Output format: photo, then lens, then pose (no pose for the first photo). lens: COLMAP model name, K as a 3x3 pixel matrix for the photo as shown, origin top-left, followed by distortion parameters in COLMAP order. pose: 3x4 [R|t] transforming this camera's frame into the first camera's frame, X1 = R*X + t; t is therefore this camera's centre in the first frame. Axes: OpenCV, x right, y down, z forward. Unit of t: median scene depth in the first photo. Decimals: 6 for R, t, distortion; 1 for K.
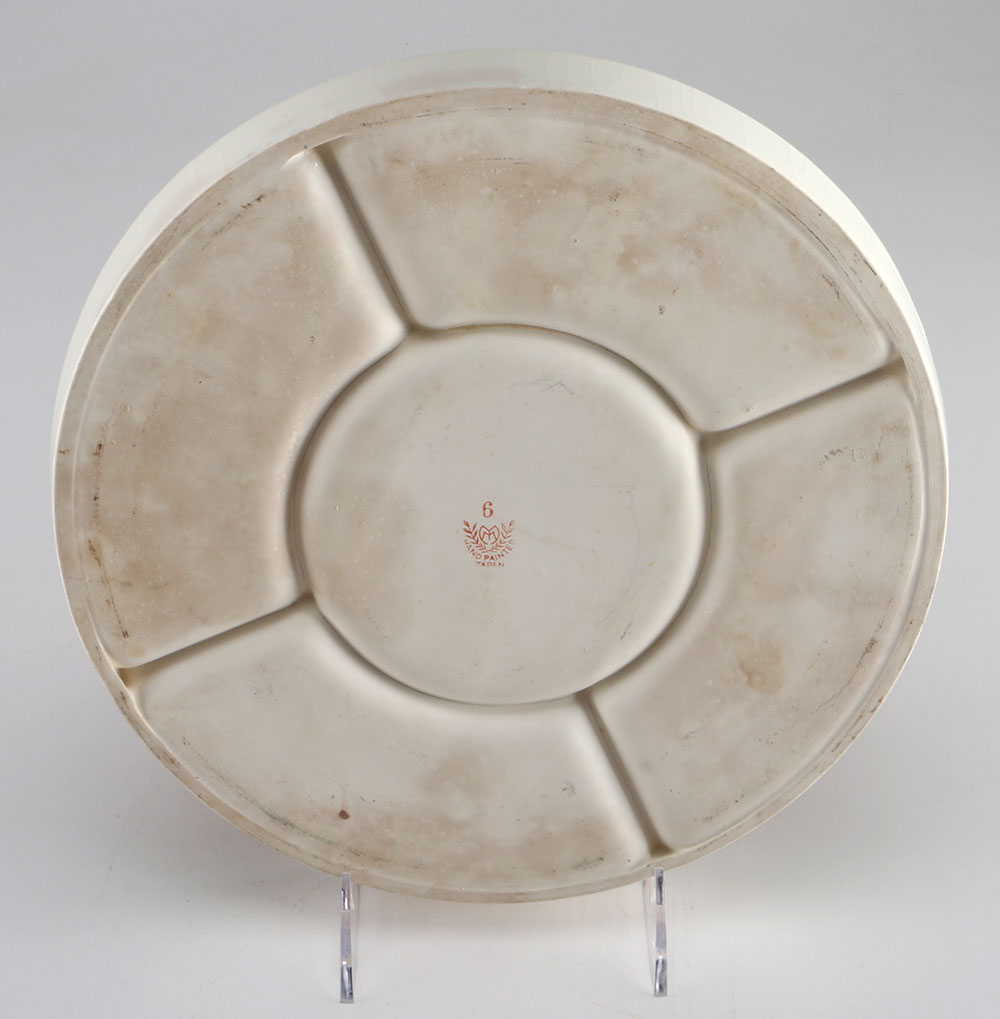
lens RADIAL K [[1525.9, 0, 498.6], [0, 1525.9, 509.3], [0, 0, 1]] dist [-0.132037, 0.000000]
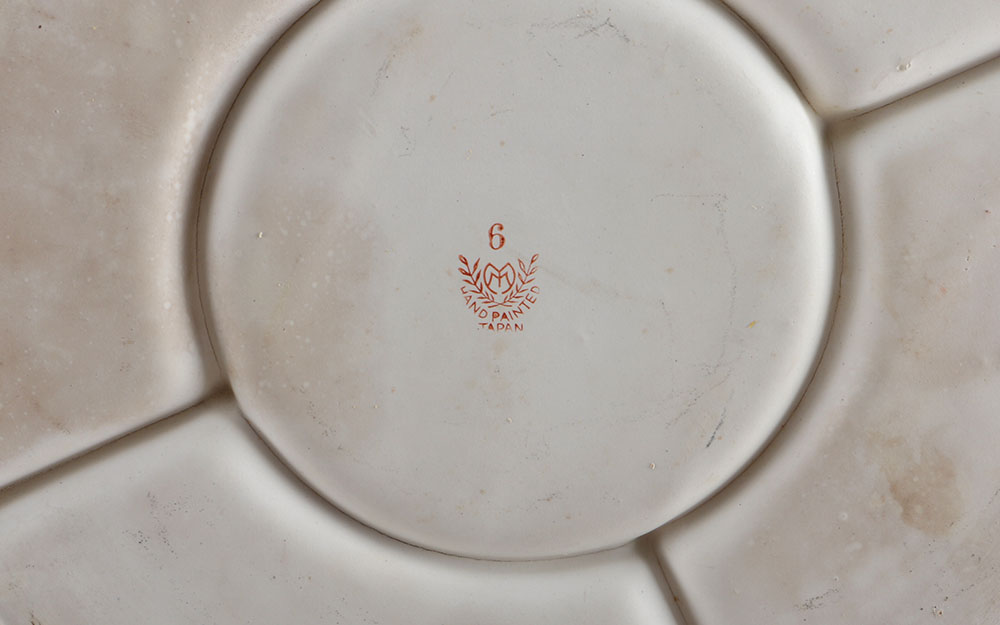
lens RADIAL K [[1397.9, 0, 500.5], [0, 1397.9, 312.9], [0, 0, 1]] dist [-0.069050, 0.000000]
pose [[0.999865, -0.013696, -0.009122, -0.000567], [0.012512, 0.992800, -0.119129, 0.100471], [0.010687, 0.118999, 0.992837, 0.418258]]
